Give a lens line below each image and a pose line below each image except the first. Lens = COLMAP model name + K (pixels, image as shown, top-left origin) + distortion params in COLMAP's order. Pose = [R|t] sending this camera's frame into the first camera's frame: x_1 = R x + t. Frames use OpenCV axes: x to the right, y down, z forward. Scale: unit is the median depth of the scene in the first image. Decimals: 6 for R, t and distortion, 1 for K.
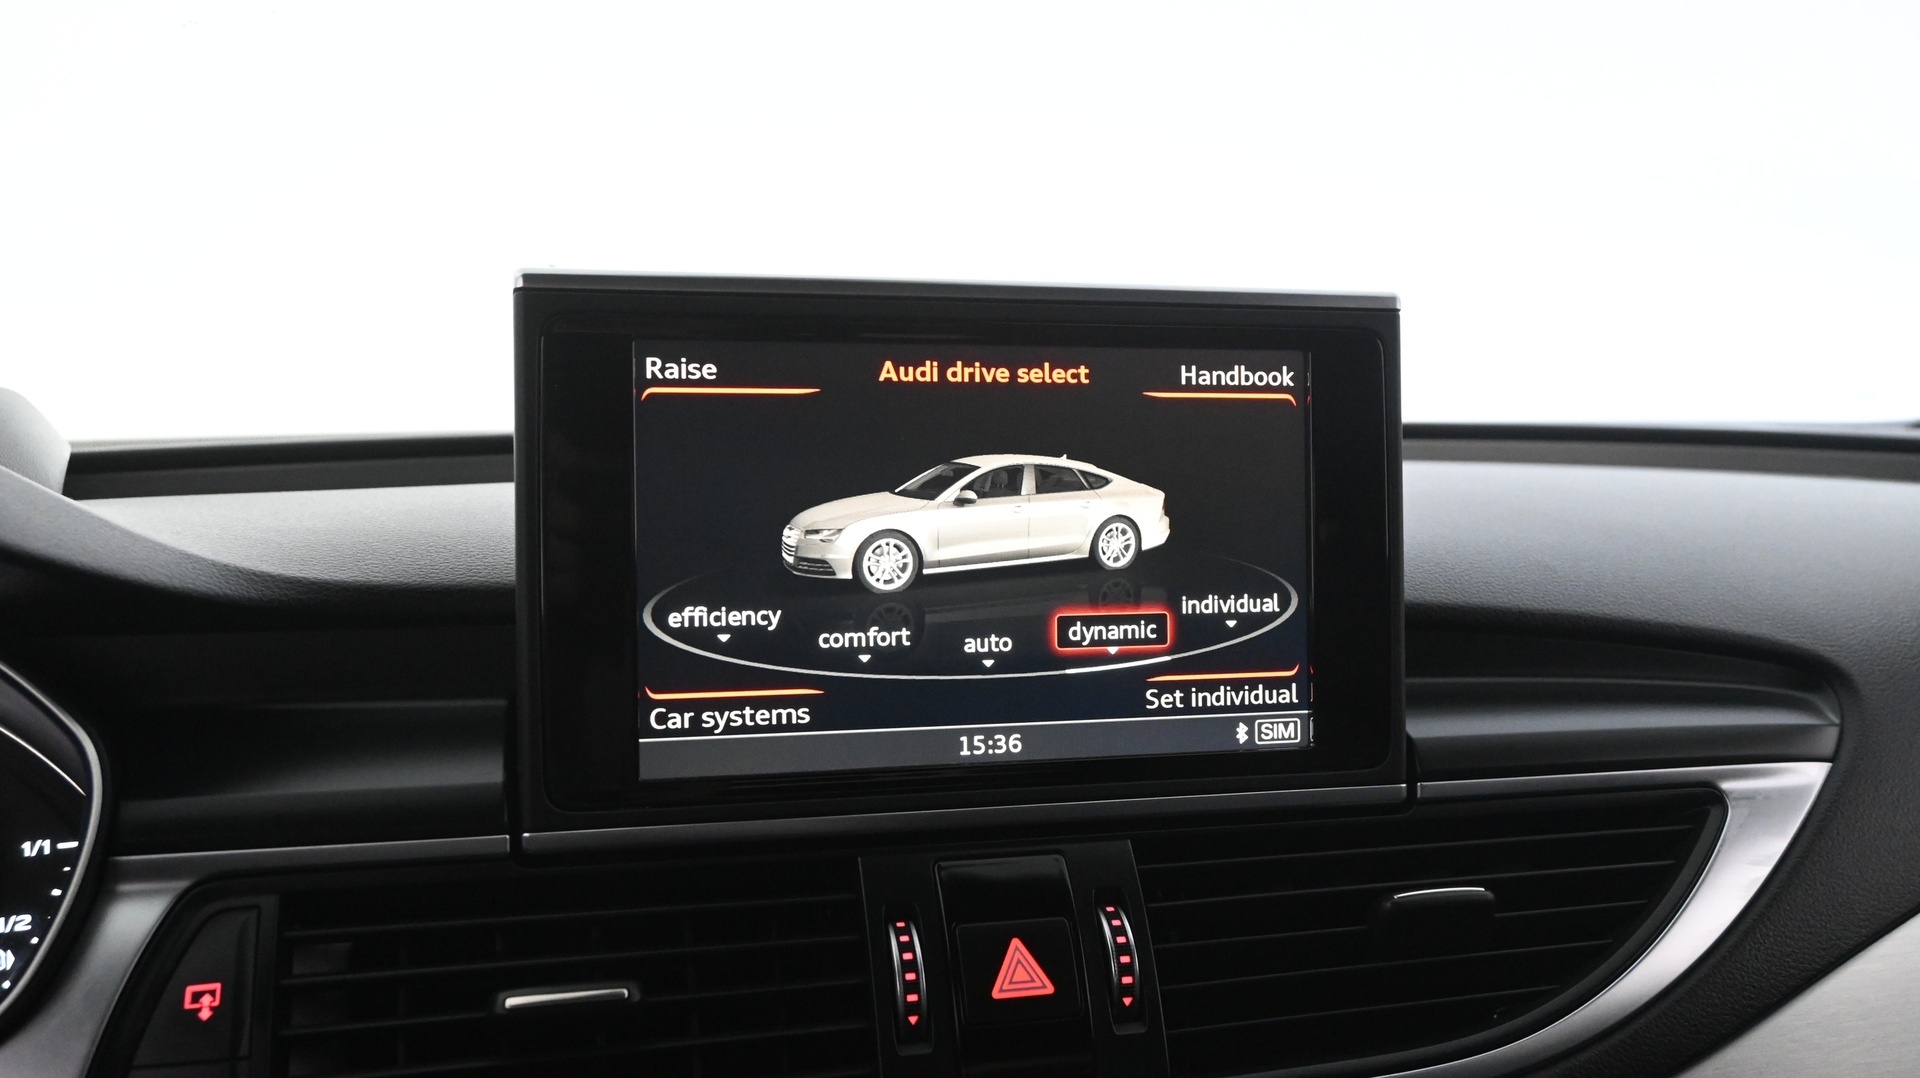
lens RADIAL K [[1646.9, 0, 959.1], [0, 1646.9, 542.4], [0, 0, 1]] dist [0.002225, -0.000603]
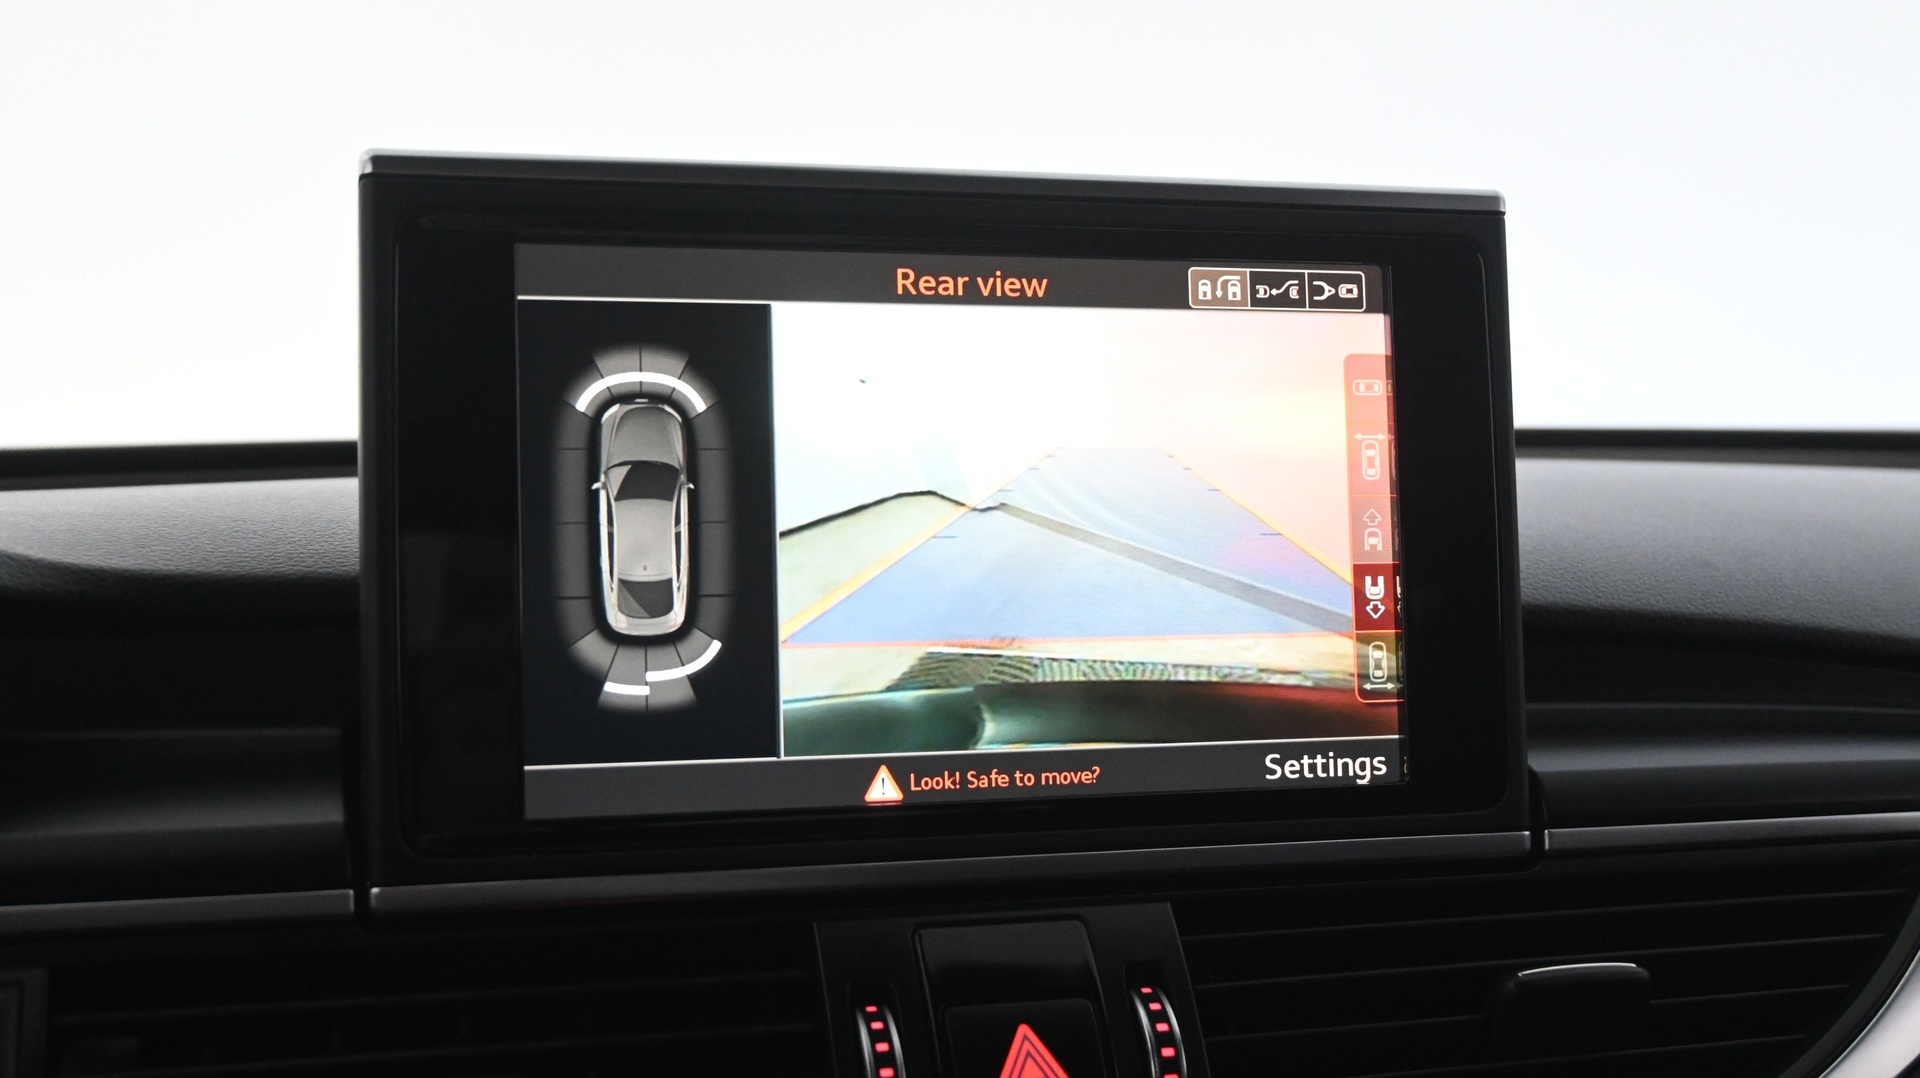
lens RADIAL K [[2329.5, 0, 965.1], [0, 2329.5, 549.5], [0, 0, 1]] dist [0.004646, 0.000000]
pose [[0.999393, -0.011591, 0.032852, -0.024160], [0.013470, 0.998250, -0.057575, 0.080009], [-0.032127, 0.057982, 0.997801, -0.075947]]
